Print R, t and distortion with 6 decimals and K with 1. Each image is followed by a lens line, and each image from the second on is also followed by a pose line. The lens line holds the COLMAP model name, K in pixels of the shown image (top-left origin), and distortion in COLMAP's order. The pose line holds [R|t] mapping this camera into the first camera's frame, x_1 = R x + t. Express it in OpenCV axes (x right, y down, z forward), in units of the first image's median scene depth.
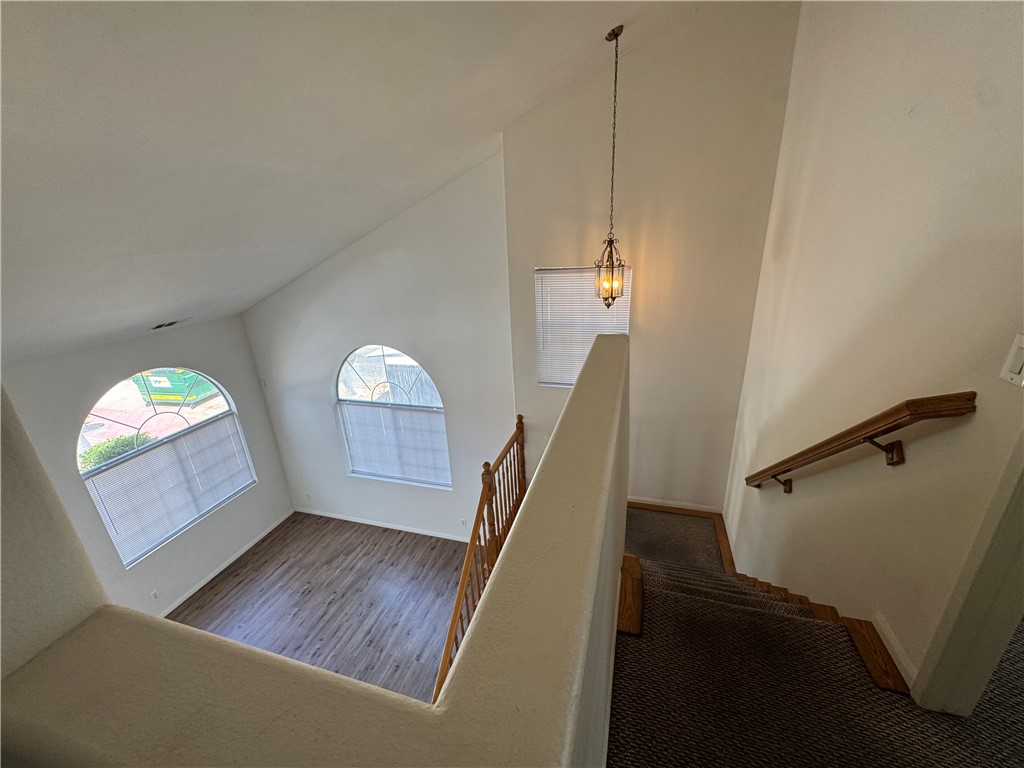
lens RADIAL K [[408.8, 0, 512.0], [0, 408.8, 384.0], [0, 0, 1]] dist [-0.000637, -0.000155]
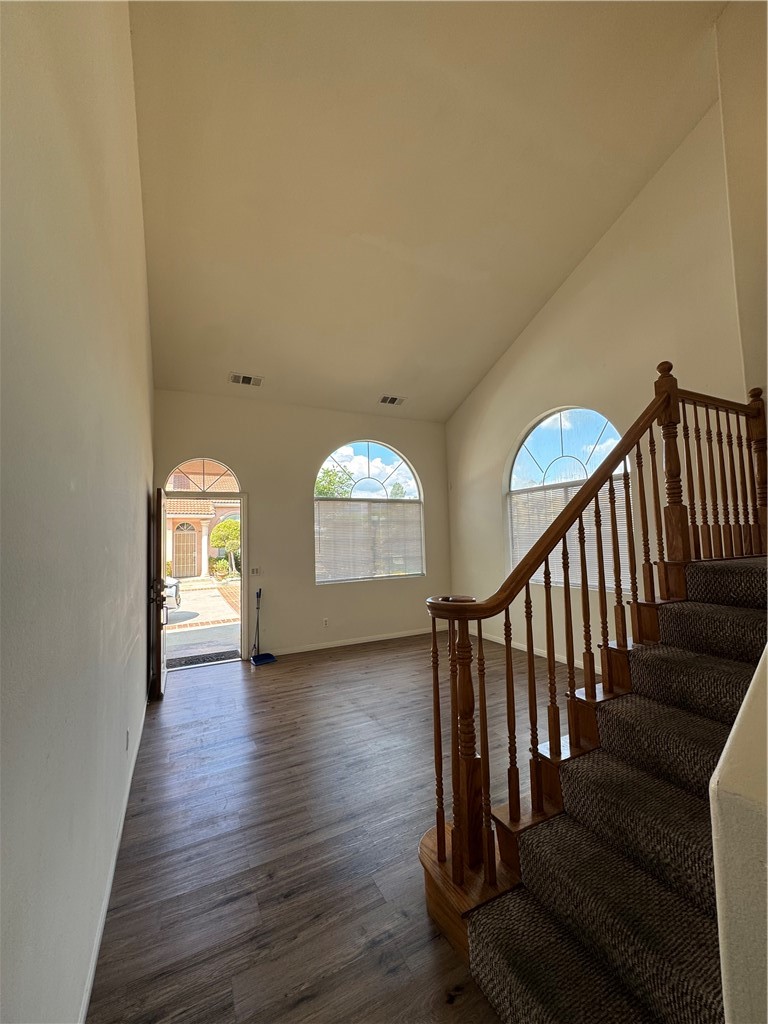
lens RADIAL K [[408.8, 0, 384.0], [0, 408.8, 512.0], [0, 0, 1]] dist [-0.000637, -0.000155]
pose [[0.687348, -0.020151, -0.726048, 0.061627], [-0.256285, 0.928591, -0.268396, 0.444911], [0.679611, 0.370557, 0.633101, 0.249322]]
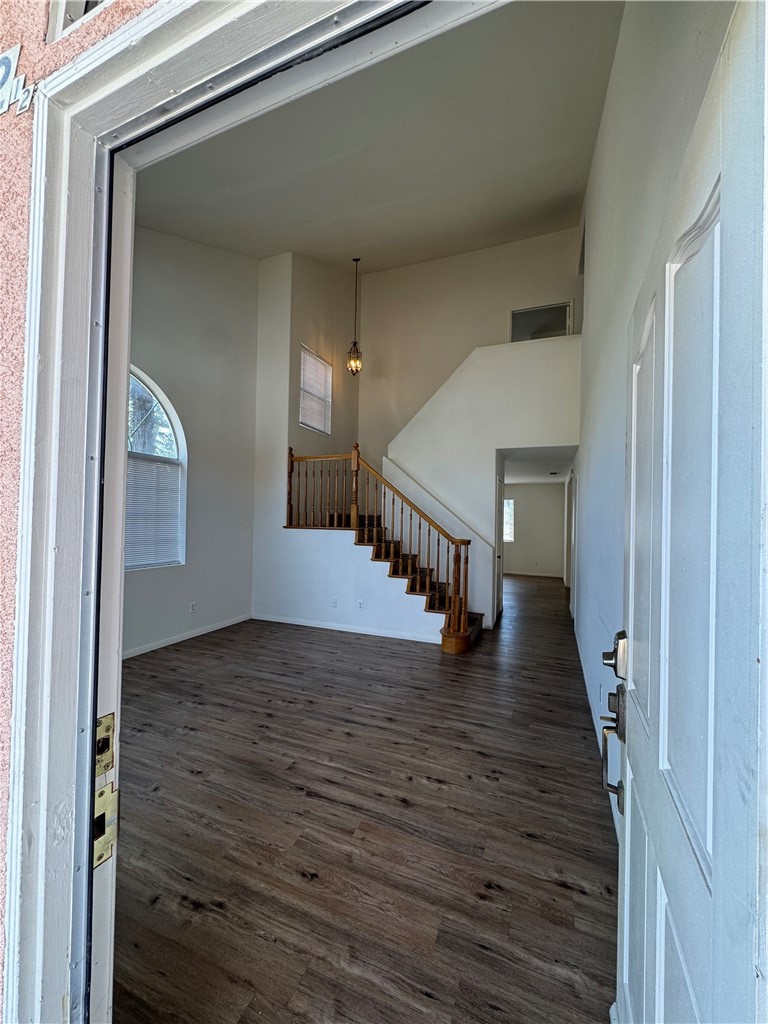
lens RADIAL K [[408.8, 0, 384.0], [0, 408.8, 512.0], [0, 0, 1]] dist [-0.000637, -0.000155]
pose [[0.095306, 0.063643, 0.993412, -0.967302], [0.320880, 0.942721, -0.091180, 0.382439], [-0.942313, 0.327456, 0.069425, 0.565915]]
